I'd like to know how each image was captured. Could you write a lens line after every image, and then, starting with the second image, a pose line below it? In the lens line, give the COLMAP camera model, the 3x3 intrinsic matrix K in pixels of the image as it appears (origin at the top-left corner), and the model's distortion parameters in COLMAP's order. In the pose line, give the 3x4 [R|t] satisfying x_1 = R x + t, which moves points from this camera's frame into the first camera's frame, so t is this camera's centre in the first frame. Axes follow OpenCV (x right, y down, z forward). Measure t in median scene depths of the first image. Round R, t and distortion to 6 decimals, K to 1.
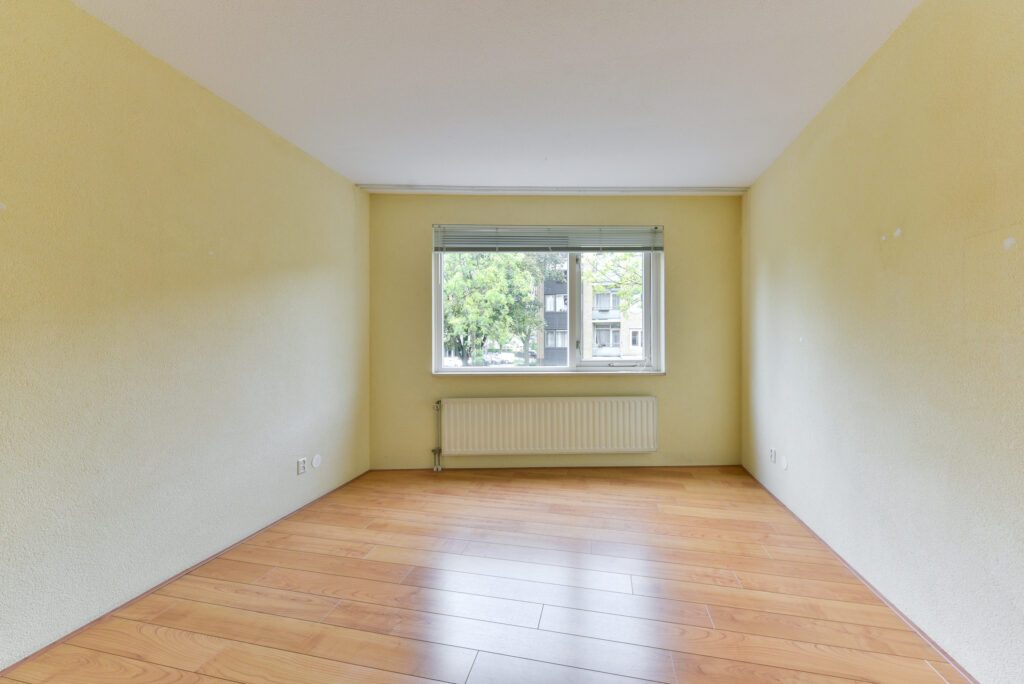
lens RADIAL K [[405.7, 0, 512.0], [0, 405.7, 342.0], [0, 0, 1]] dist [-0.000097, -0.000323]
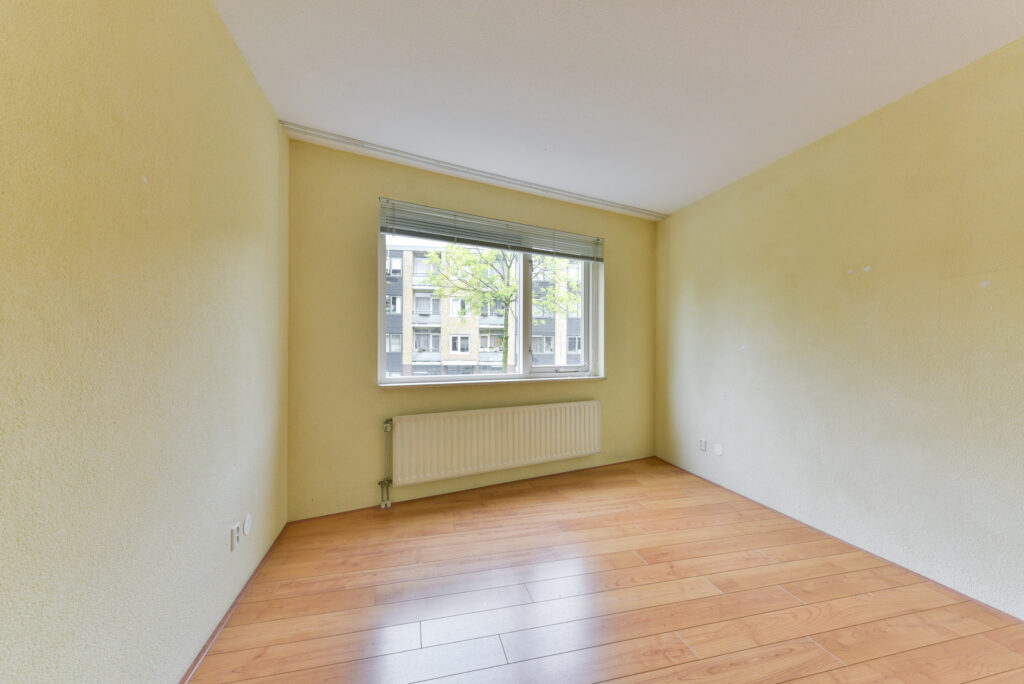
lens RADIAL K [[409.4, 0, 509.3], [0, 409.4, 348.3], [0, 0, 1]] dist [0.001299, 0.000058]
pose [[0.883057, 0.008067, 0.469196, -0.352110], [-0.009828, 0.999951, 0.001304, 0.001095], [-0.469162, -0.005762, 0.883093, 0.176628]]
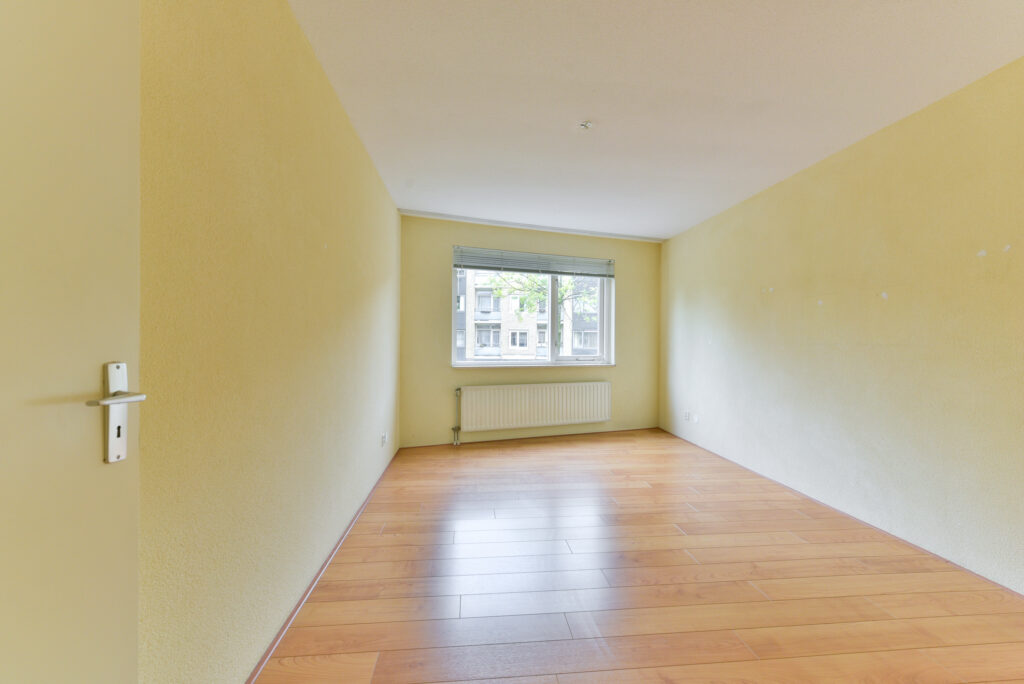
lens RADIAL K [[418.8, 0, 502.6], [0, 418.8, 344.3], [0, 0, 1]] dist [-0.000012, -0.000045]
pose [[0.948671, 0.009018, 0.316137, -0.461431], [-0.011033, 0.999929, 0.004585, 0.002198], [-0.316073, -0.007838, 0.948703, -0.260329]]
